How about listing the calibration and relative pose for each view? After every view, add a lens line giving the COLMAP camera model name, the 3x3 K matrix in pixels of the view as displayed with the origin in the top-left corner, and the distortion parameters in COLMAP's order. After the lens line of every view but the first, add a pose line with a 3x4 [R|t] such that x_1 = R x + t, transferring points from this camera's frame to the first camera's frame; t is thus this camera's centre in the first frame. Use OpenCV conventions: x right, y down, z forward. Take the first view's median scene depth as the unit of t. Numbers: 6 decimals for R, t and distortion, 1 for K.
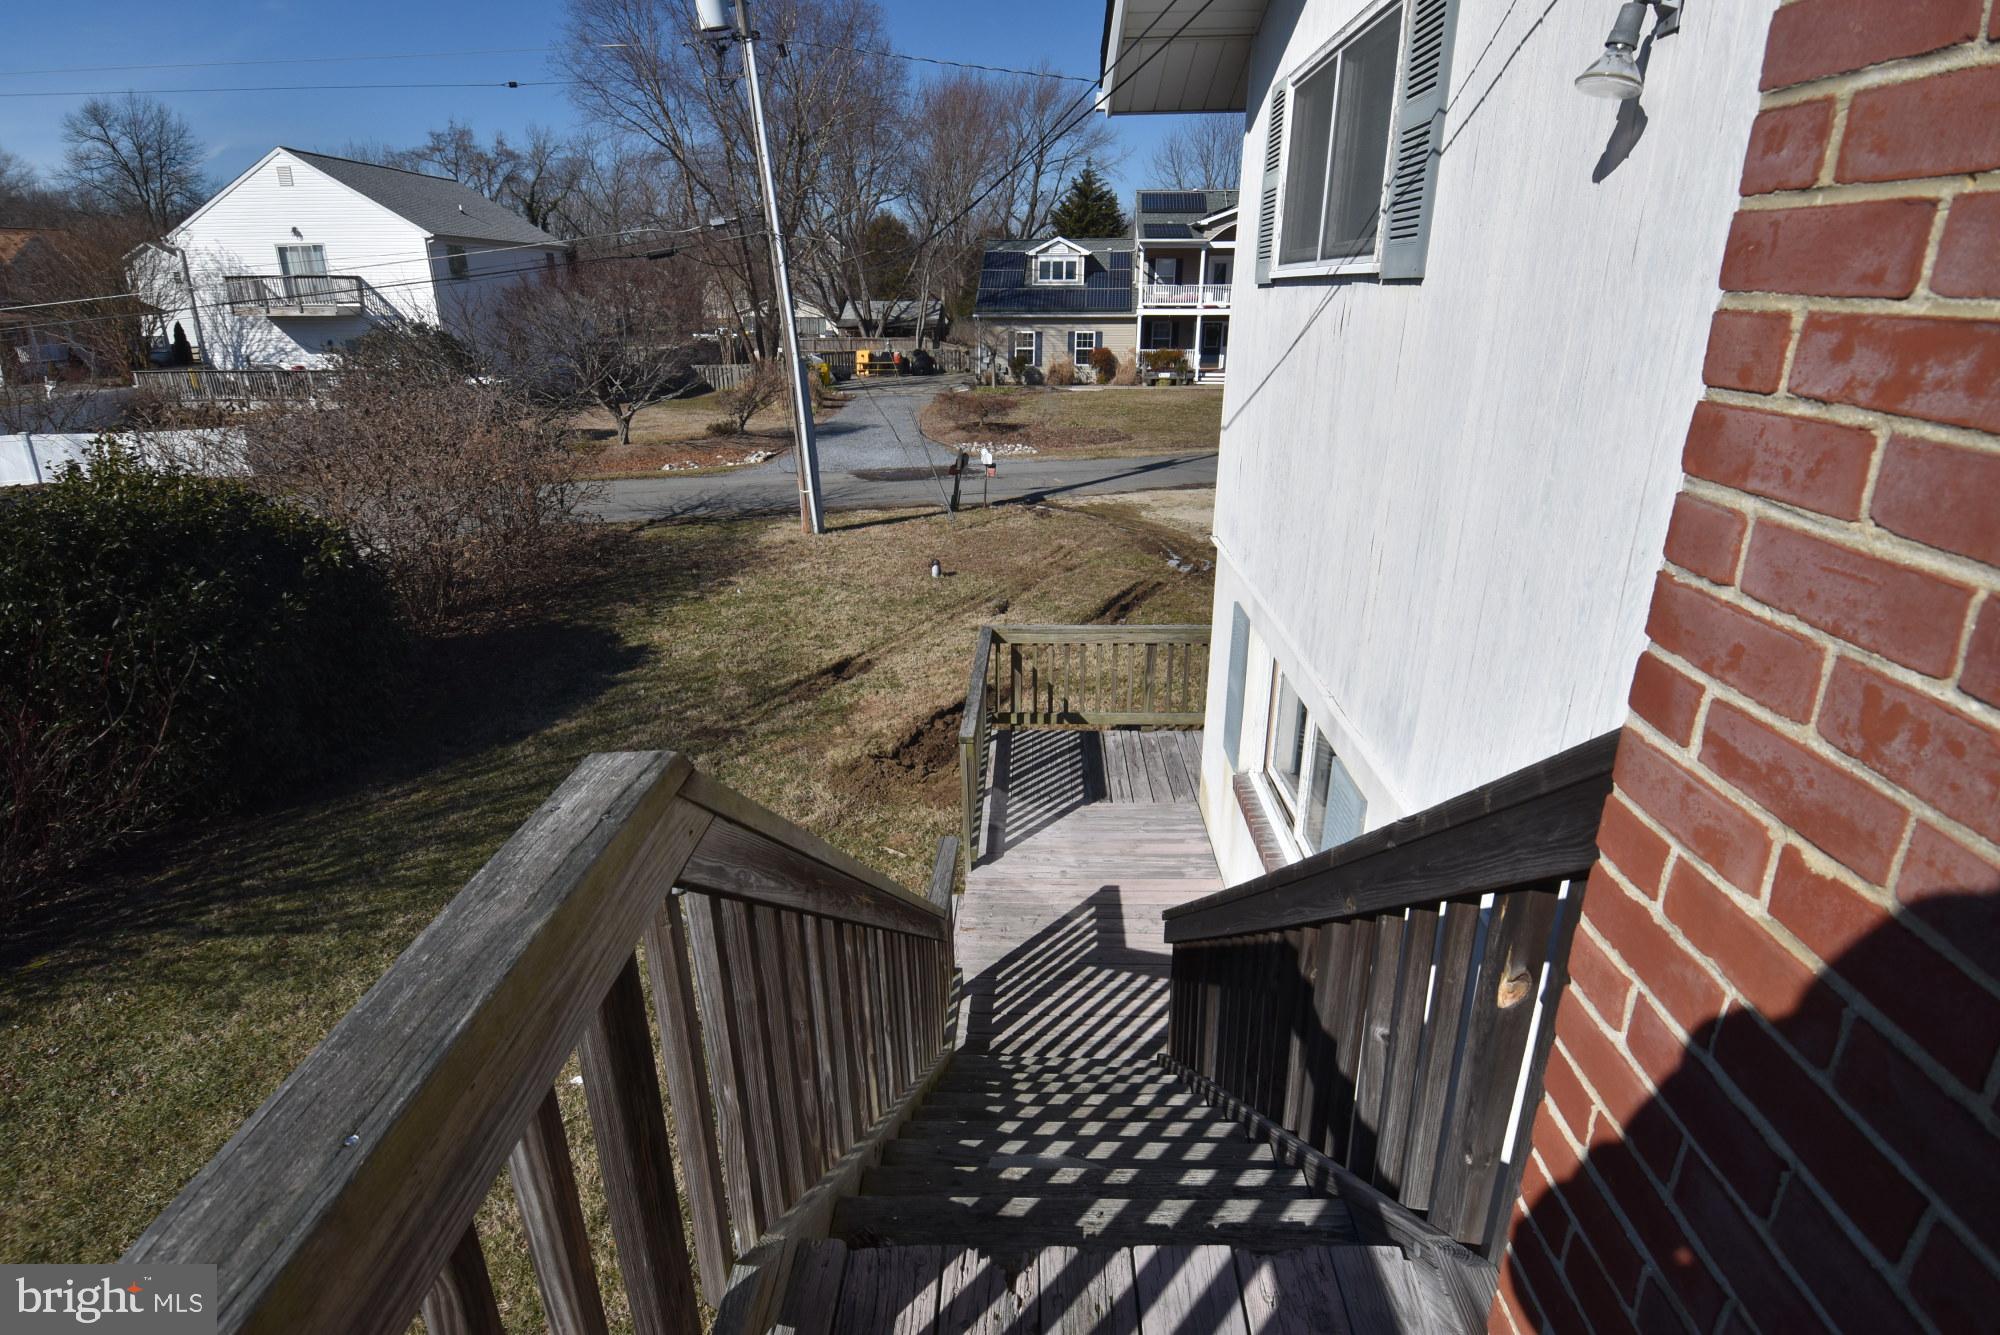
lens RADIAL K [[1030.4, 0, 998.5], [0, 1030.4, 675.9], [0, 0, 1]] dist [0.046193, -0.051951]
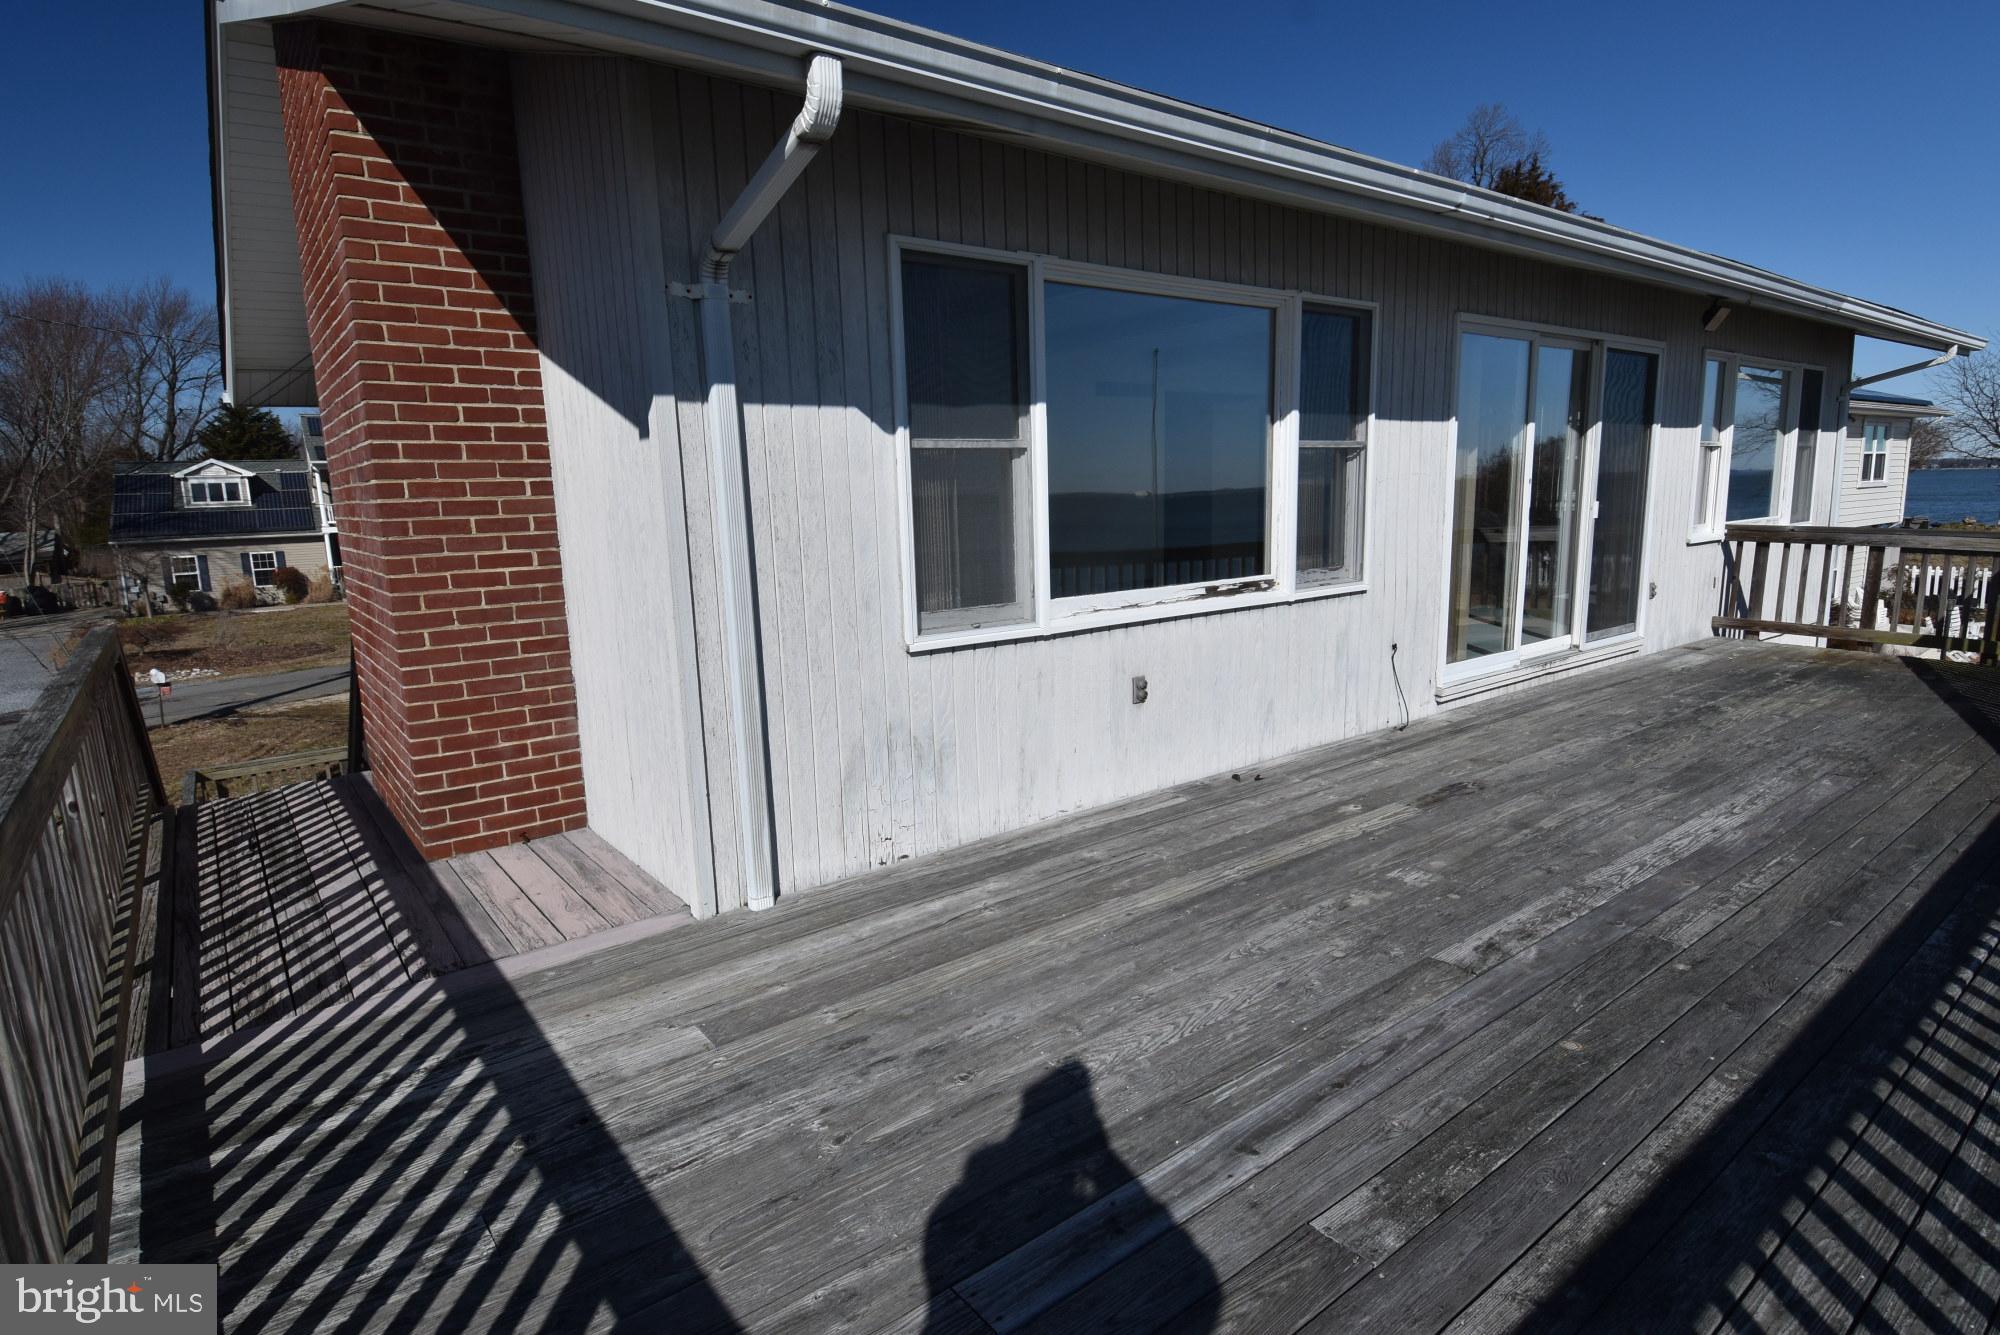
lens RADIAL K [[1030.4, 0, 998.5], [0, 1030.4, 675.9], [0, 0, 1]] dist [0.046193, -0.051951]
pose [[0.771181, -0.132450, 0.622685, -0.004386], [0.247024, 0.963738, -0.100939, 0.037884], [-0.586736, 0.231660, 0.775934, -0.104744]]
